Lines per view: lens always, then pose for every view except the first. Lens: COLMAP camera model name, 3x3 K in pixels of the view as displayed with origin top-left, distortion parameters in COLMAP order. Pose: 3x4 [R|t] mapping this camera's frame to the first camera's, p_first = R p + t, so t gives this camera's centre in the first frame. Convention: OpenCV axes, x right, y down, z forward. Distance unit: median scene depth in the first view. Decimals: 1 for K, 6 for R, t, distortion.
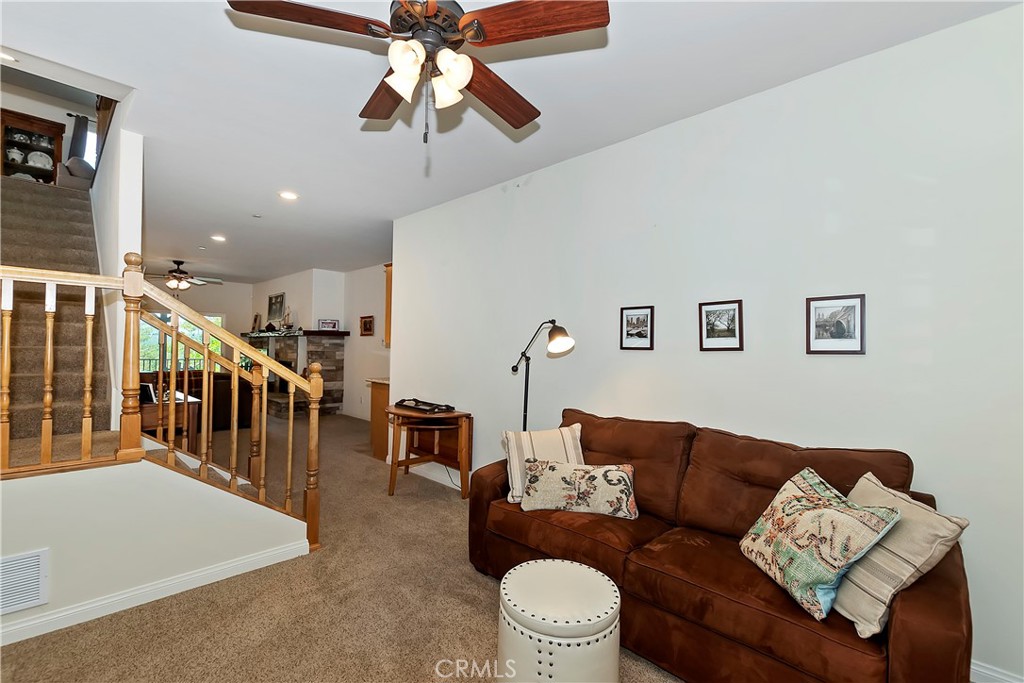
lens RADIAL K [[450.1, 0, 511.5], [0, 450.1, 340.7], [0, 0, 1]] dist [0.008380, -0.000123]
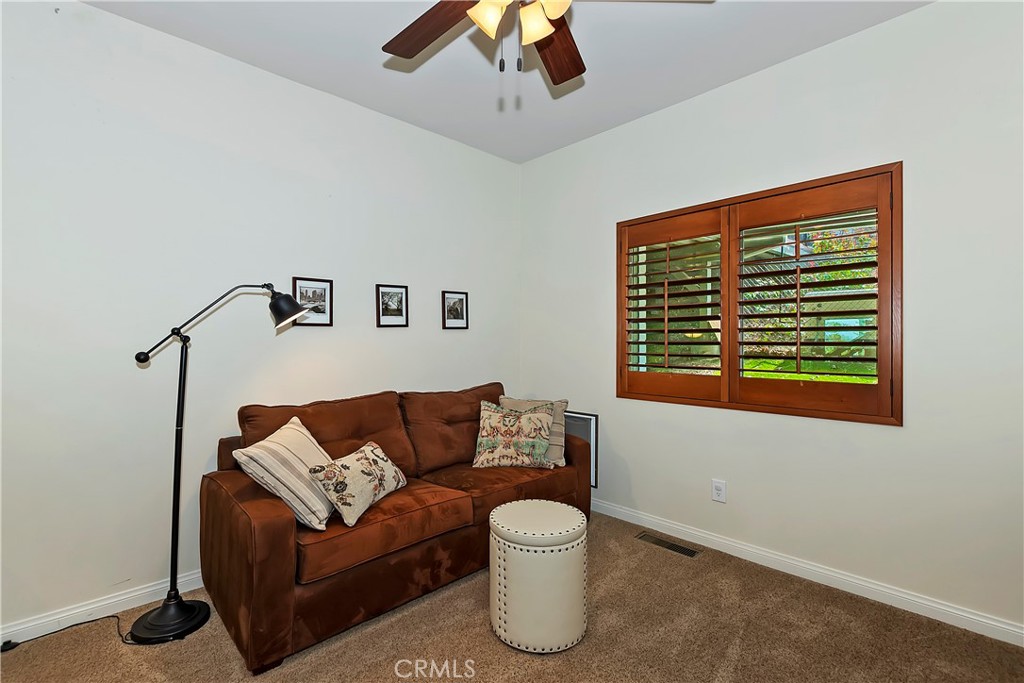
lens RADIAL K [[450.1, 0, 509.5], [0, 450.1, 338.7], [0, 0, 1]] dist [0.008380, -0.000123]
pose [[0.052163, -0.018042, 0.998476, -0.701676], [-0.013464, 0.999733, 0.018768, 0.026885], [-0.998548, -0.014422, 0.051907, 0.643664]]
